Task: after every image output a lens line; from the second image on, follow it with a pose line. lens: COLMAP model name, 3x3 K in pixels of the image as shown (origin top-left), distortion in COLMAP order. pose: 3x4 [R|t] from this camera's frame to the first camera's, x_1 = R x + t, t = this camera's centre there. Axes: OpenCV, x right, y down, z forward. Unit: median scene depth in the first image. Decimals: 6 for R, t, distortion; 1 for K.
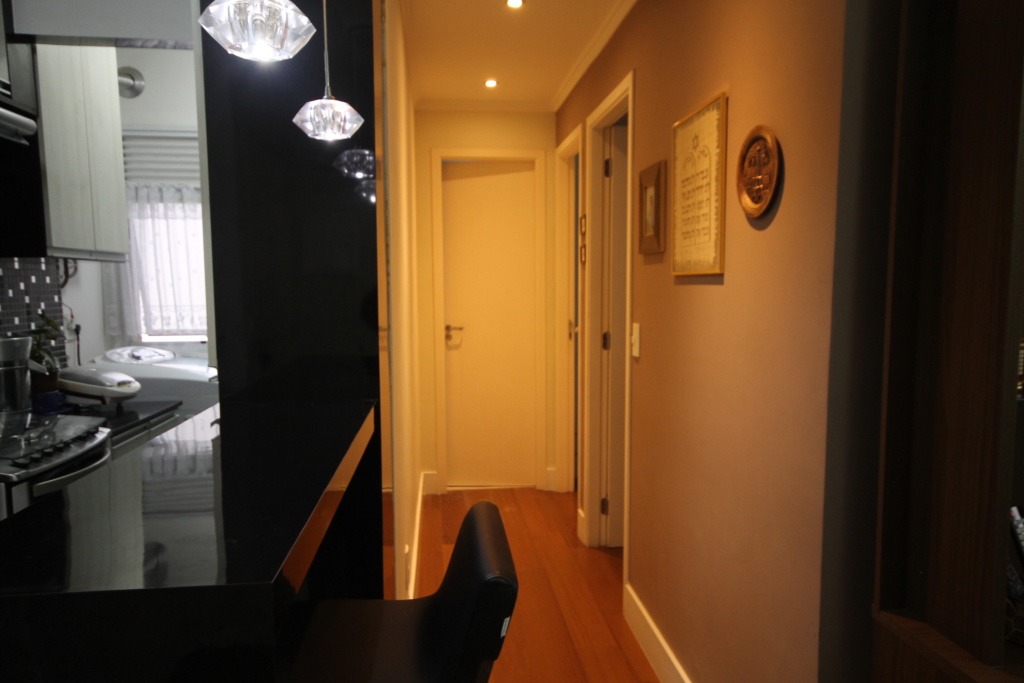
lens RADIAL K [[716.0, 0, 512.5], [0, 716.0, 346.9], [0, 0, 1]] dist [0.012835, 0.014085]
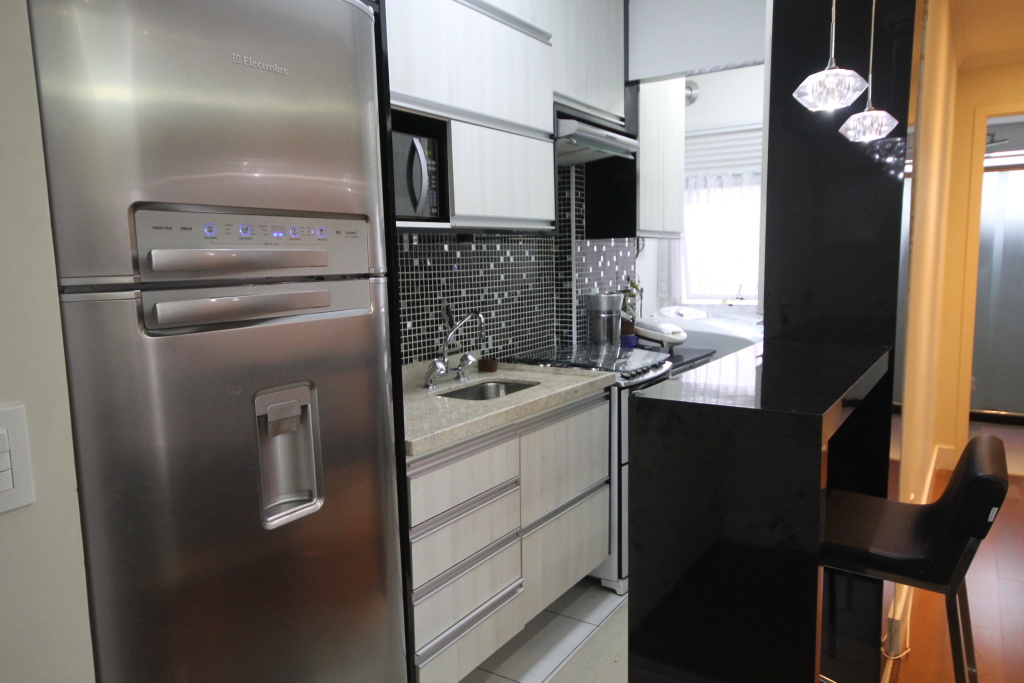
lens RADIAL K [[716.0, 0, 510.3], [0, 716.0, 346.0], [0, 0, 1]] dist [0.012835, 0.014085]
pose [[0.779265, 0.067425, -0.623057, 0.048783], [-0.044277, 0.997634, 0.052583, 0.025949], [0.625128, -0.013389, 0.780407, -0.264193]]
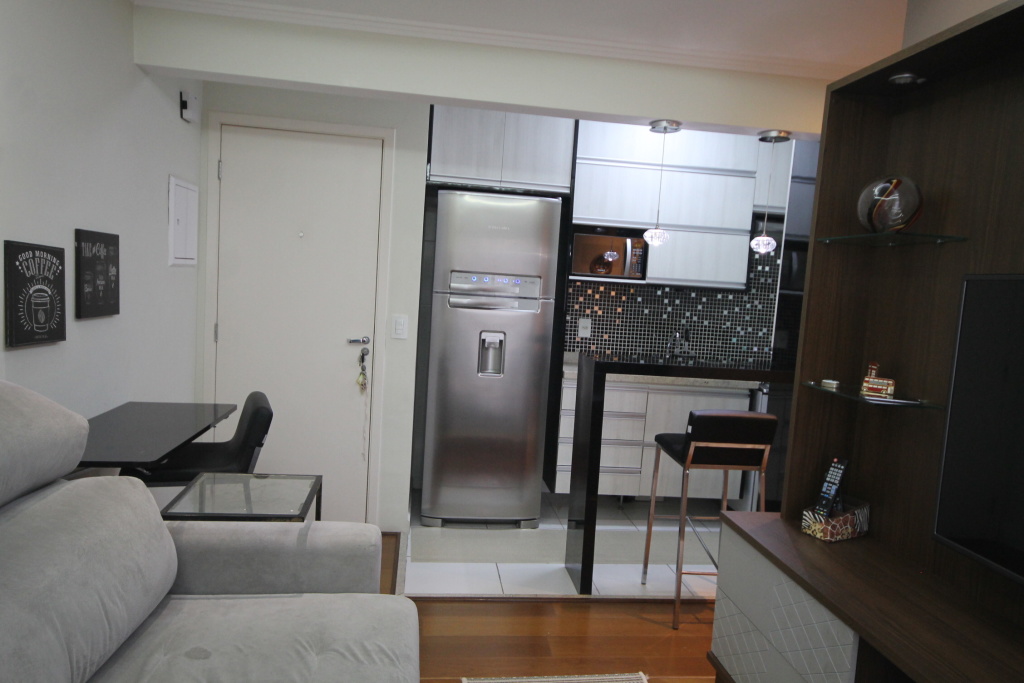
lens RADIAL K [[686.6, 0, 513.3], [0, 686.6, 345.4], [0, 0, 1]] dist [0.010635, 0.013497]
pose [[0.034920, 0.099716, -0.994403, 1.559933], [-0.159396, 0.982829, 0.092958, -0.050305], [0.986597, 0.155257, 0.050215, 0.136649]]
